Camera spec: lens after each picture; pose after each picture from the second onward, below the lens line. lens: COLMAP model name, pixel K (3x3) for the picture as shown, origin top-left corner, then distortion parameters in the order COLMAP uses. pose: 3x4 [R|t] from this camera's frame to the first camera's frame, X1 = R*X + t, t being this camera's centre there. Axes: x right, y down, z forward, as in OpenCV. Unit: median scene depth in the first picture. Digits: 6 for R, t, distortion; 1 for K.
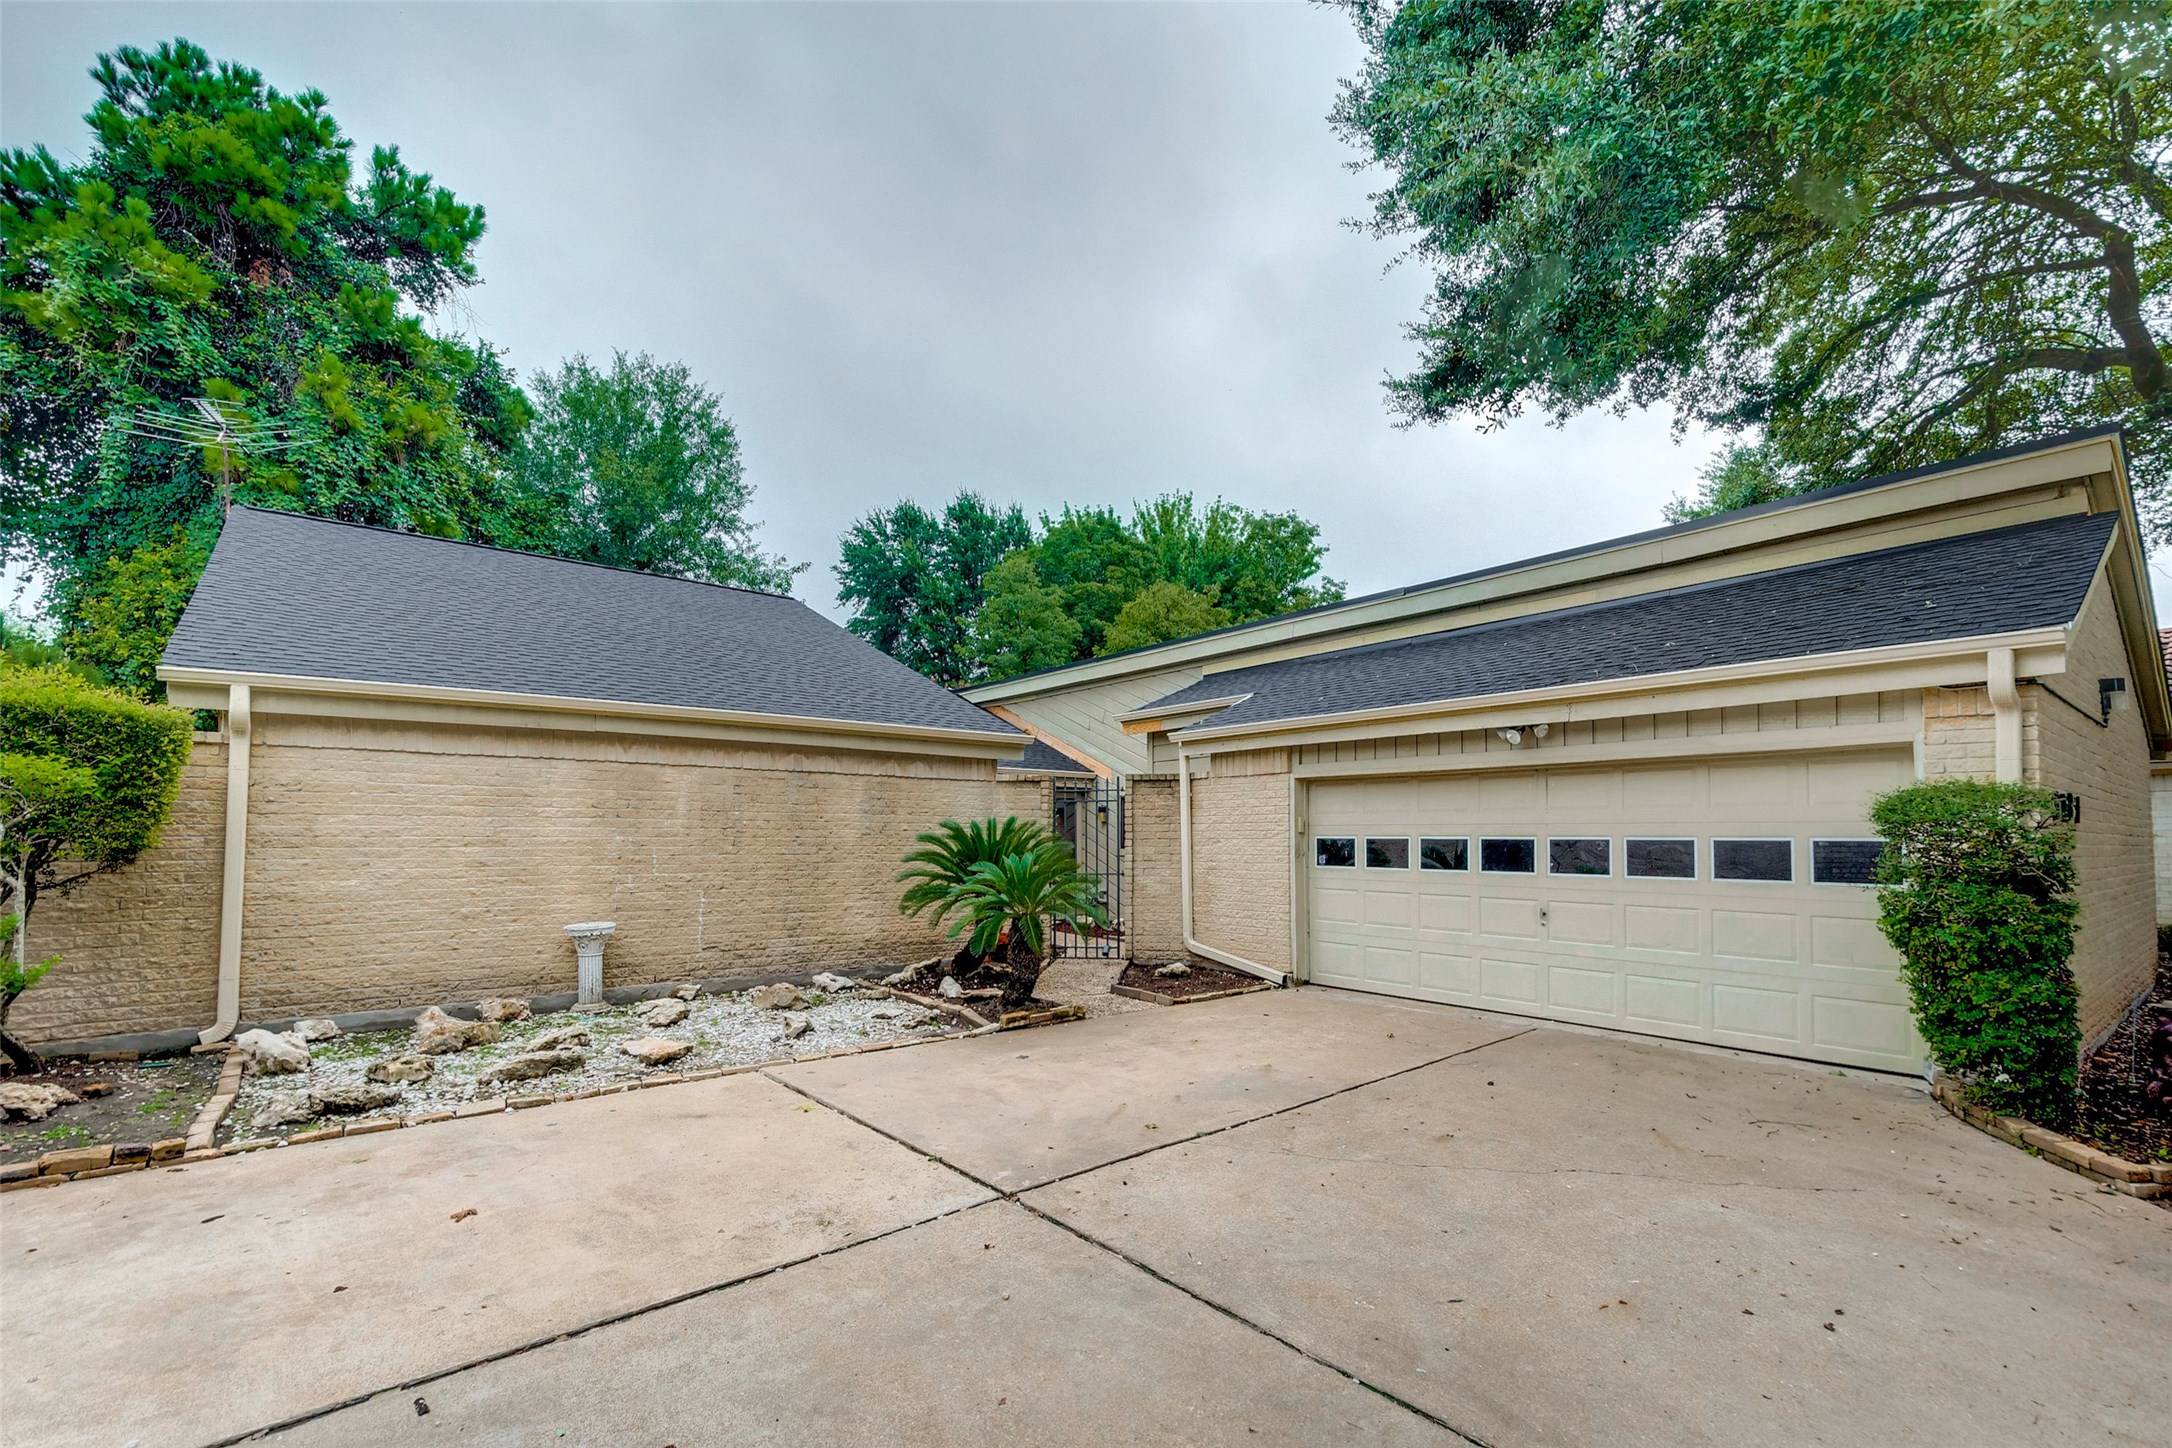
lens RADIAL K [[978.3, 0, 1109.2], [0, 978.3, 805.1], [0, 0, 1]] dist [0.002576, 0.000050]
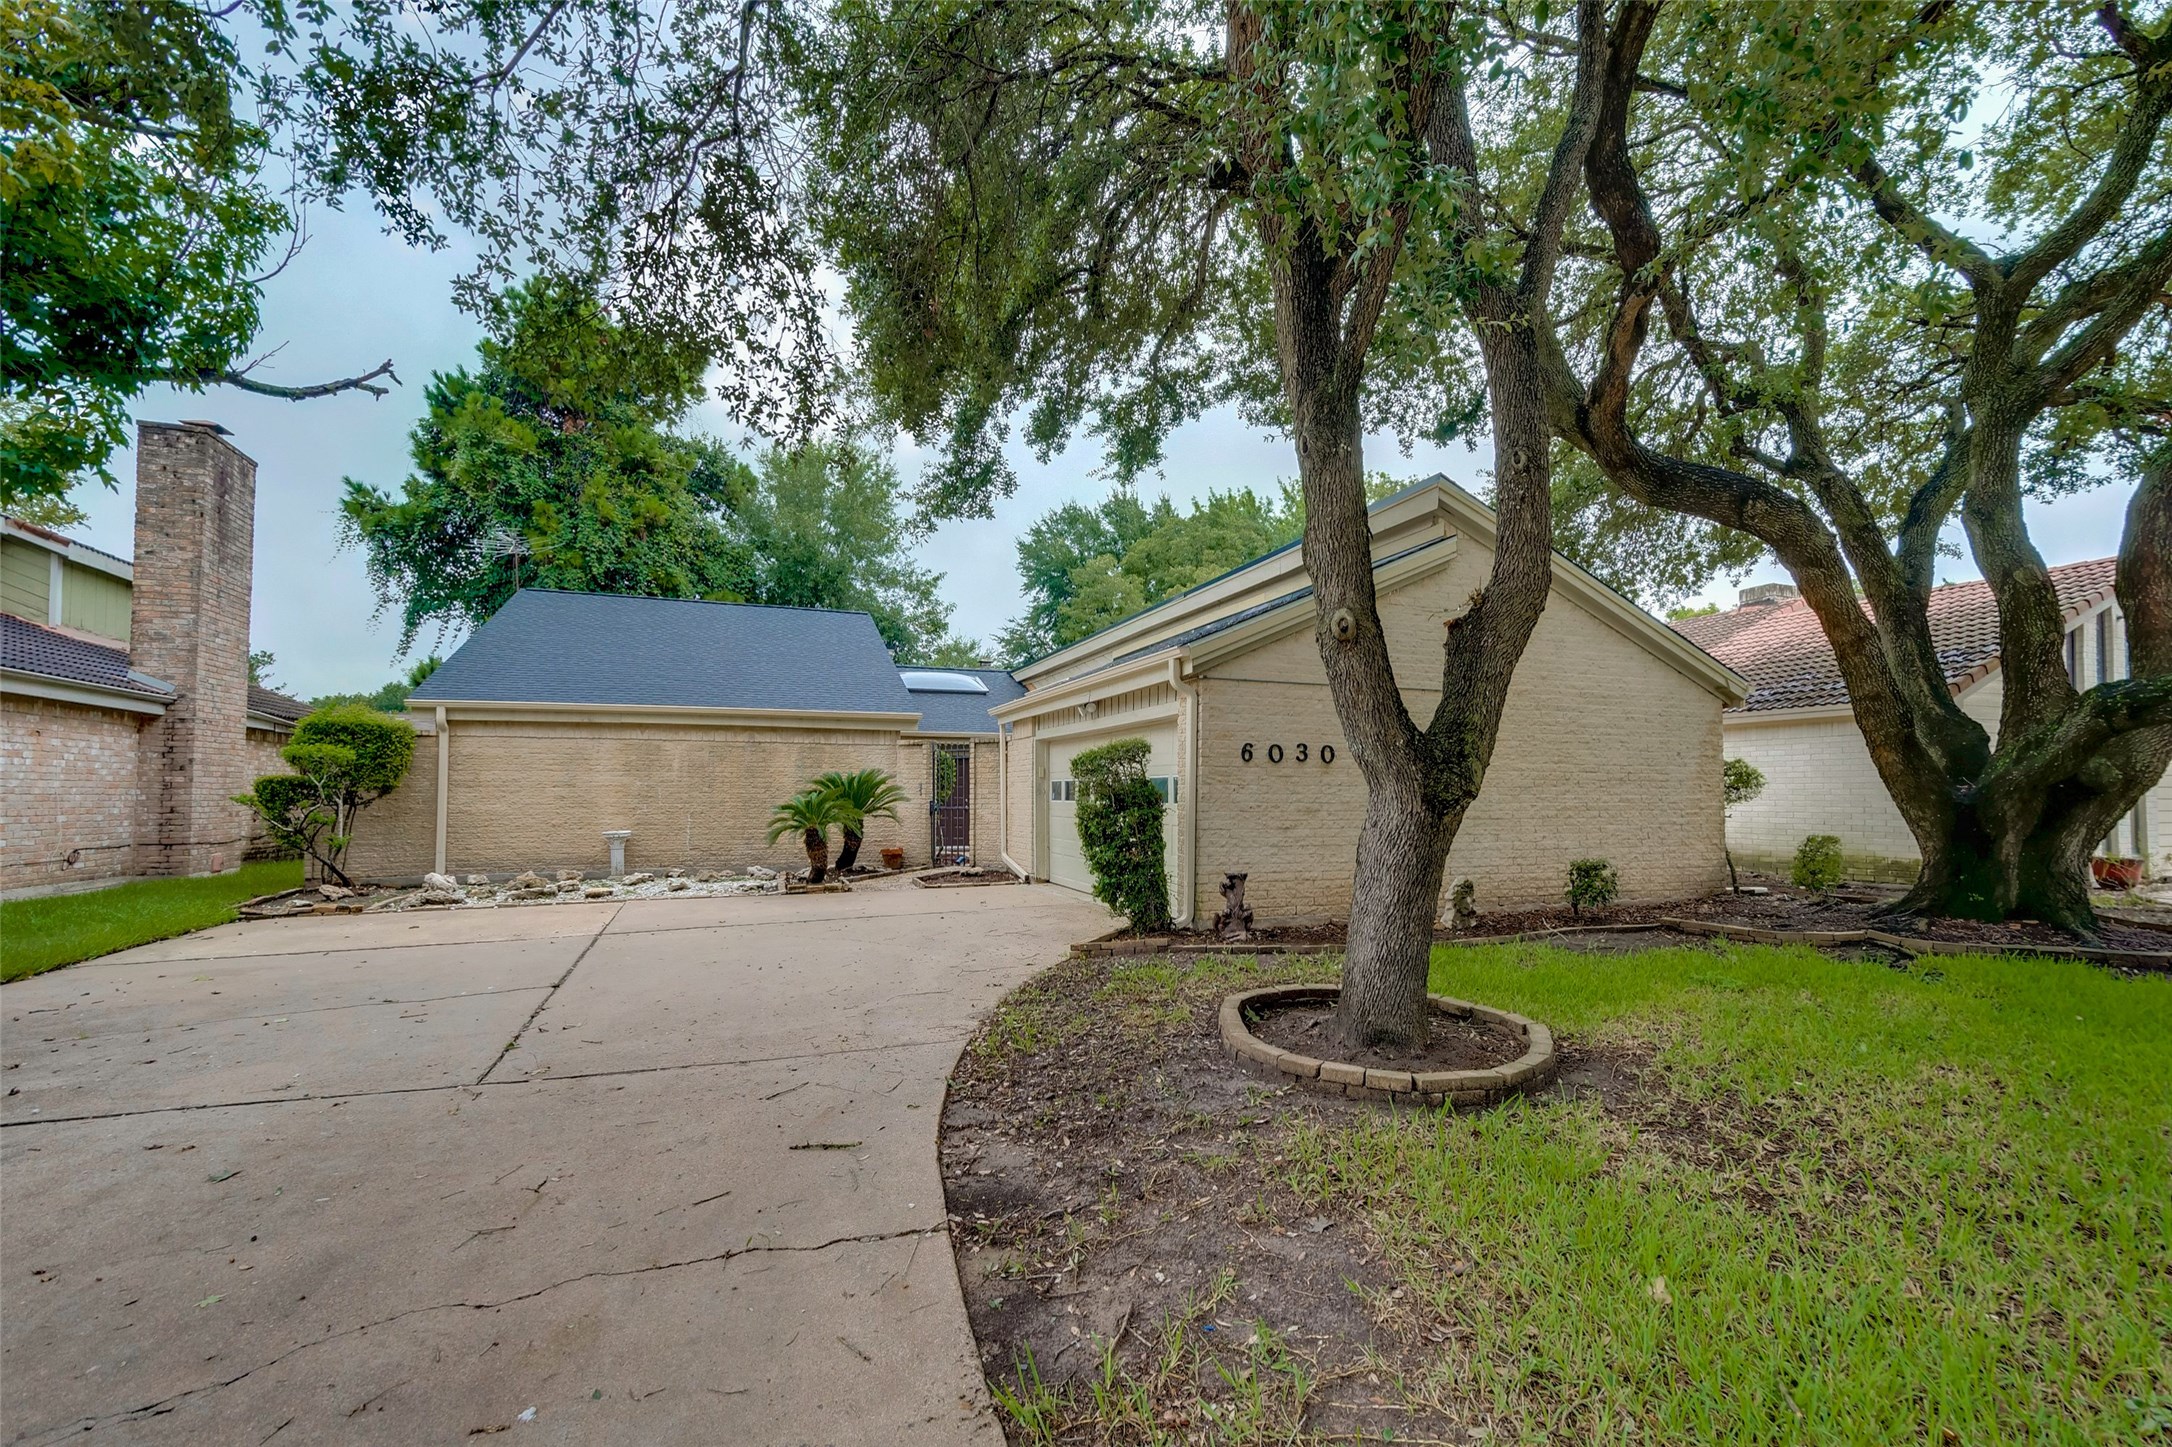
lens RADIAL K [[947.3, 0, 1087.9], [0, 947.3, 762.2], [0, 0, 1]] dist [0.018259, -0.000771]
pose [[0.947555, -0.012981, -0.319328, 0.420462], [0.013462, 0.999909, -0.000701, 0.004585], [0.319308, -0.003635, 0.947644, -0.183963]]
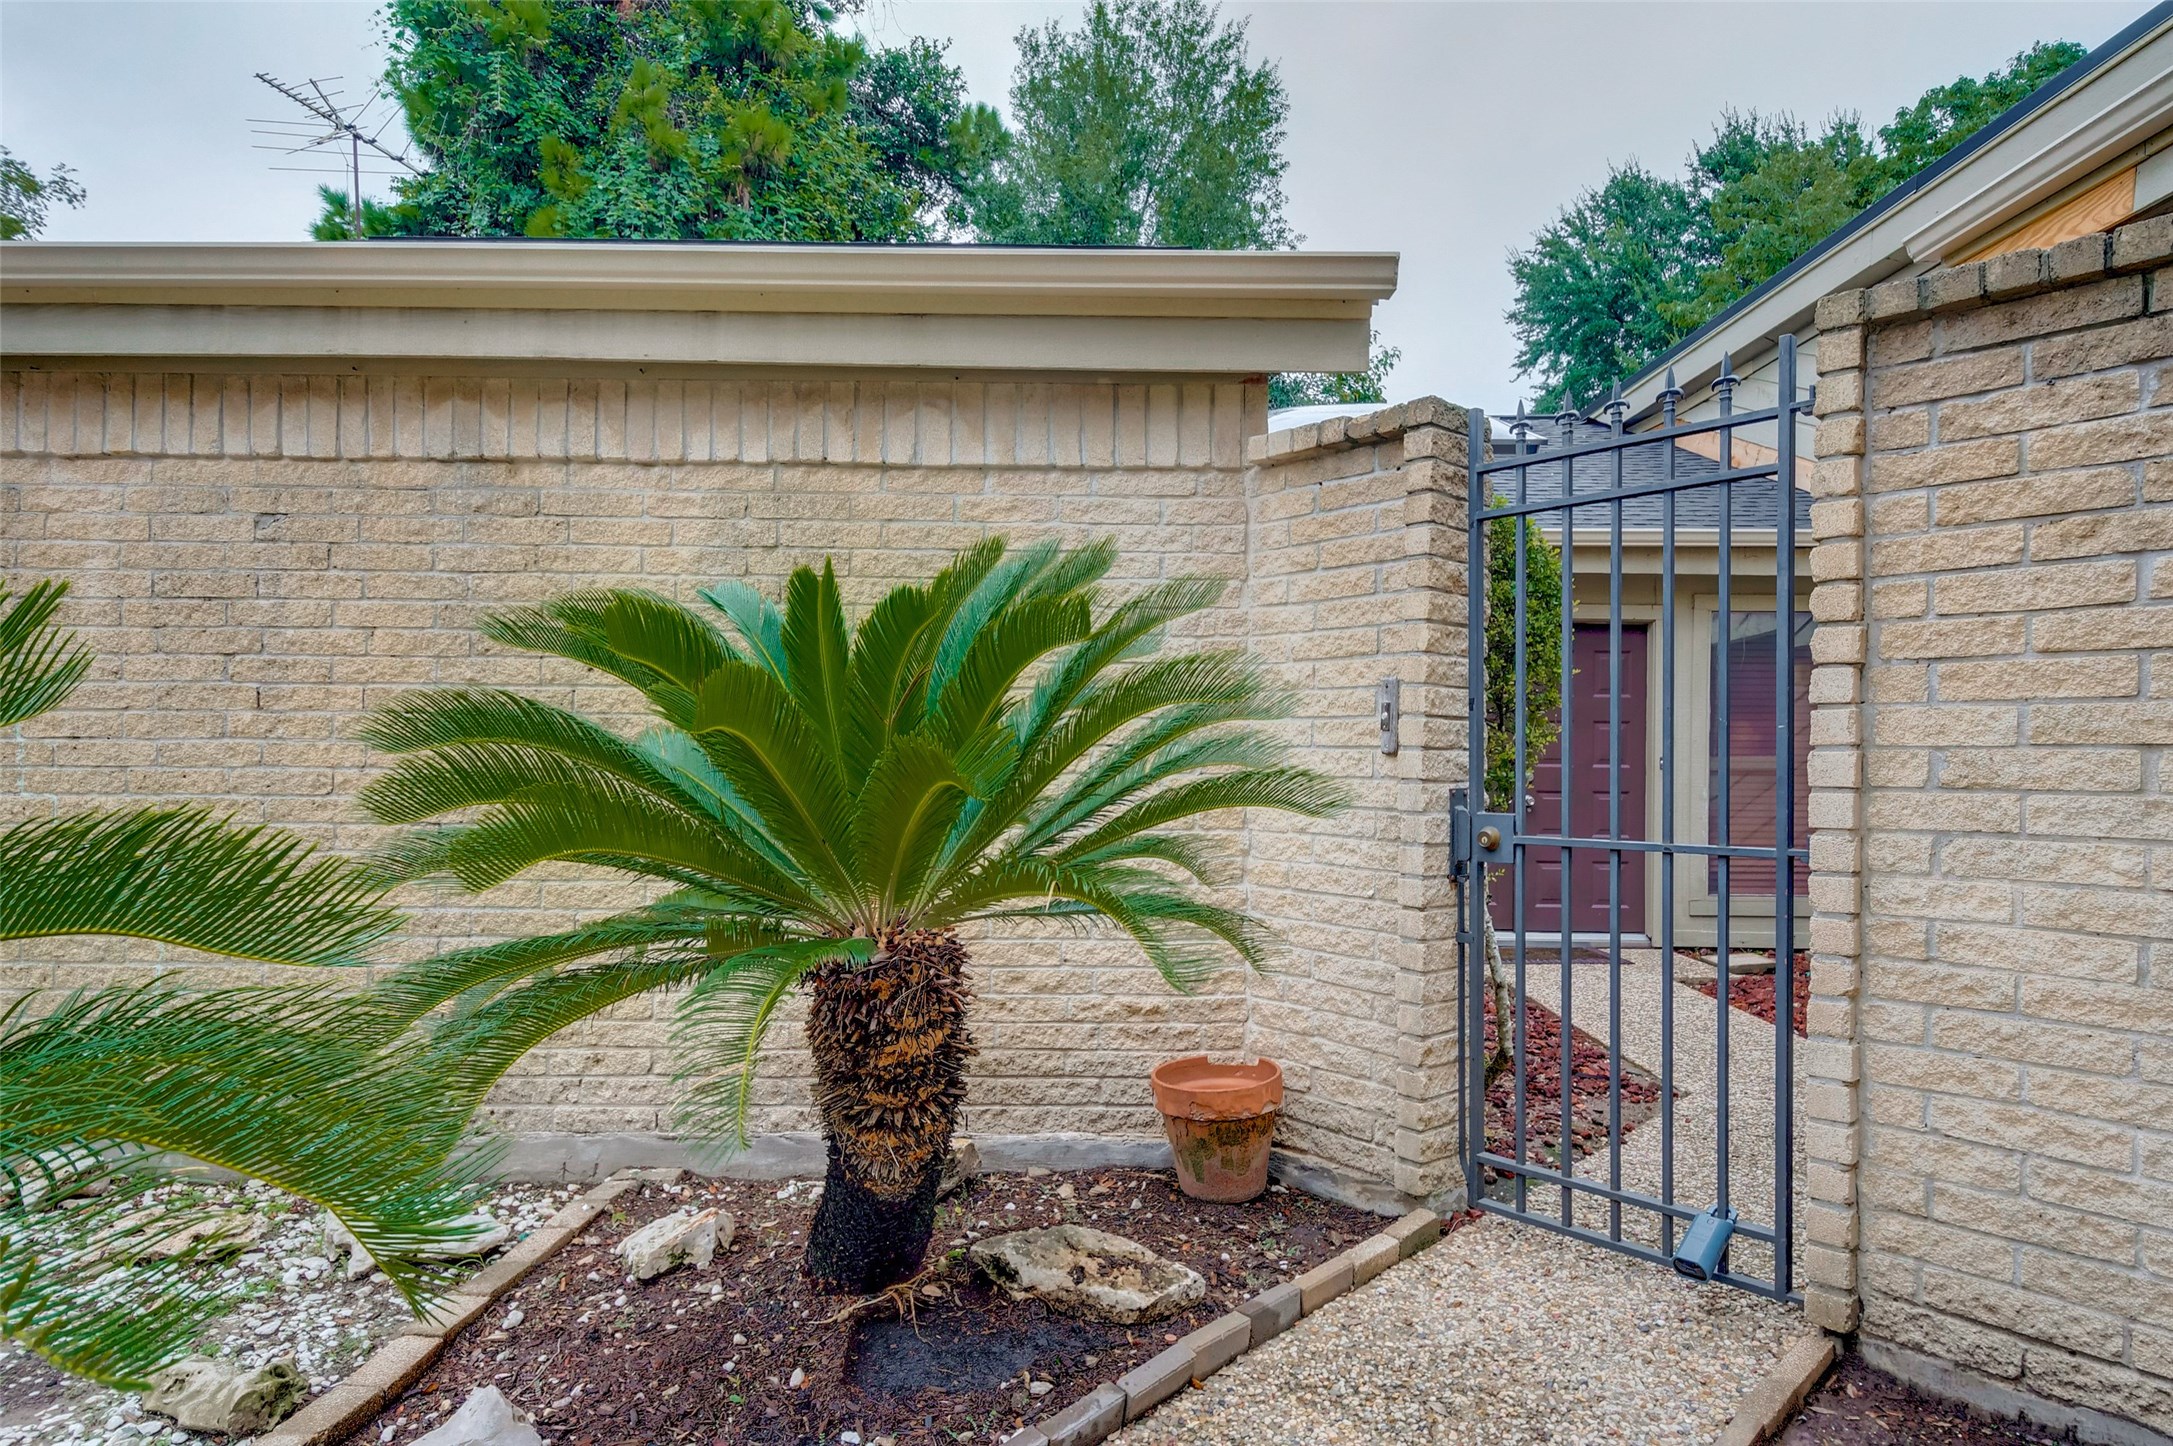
lens RADIAL K [[1236.8, 0, 1091.6], [0, 1236.8, 756.6], [0, 0, 1]] dist [0.016491, -0.000361]
pose [[0.778513, 0.005720, -0.627602, 0.037680], [0.019495, 0.999256, 0.033289, 0.027272], [0.627325, -0.038151, 0.777822, 0.487199]]
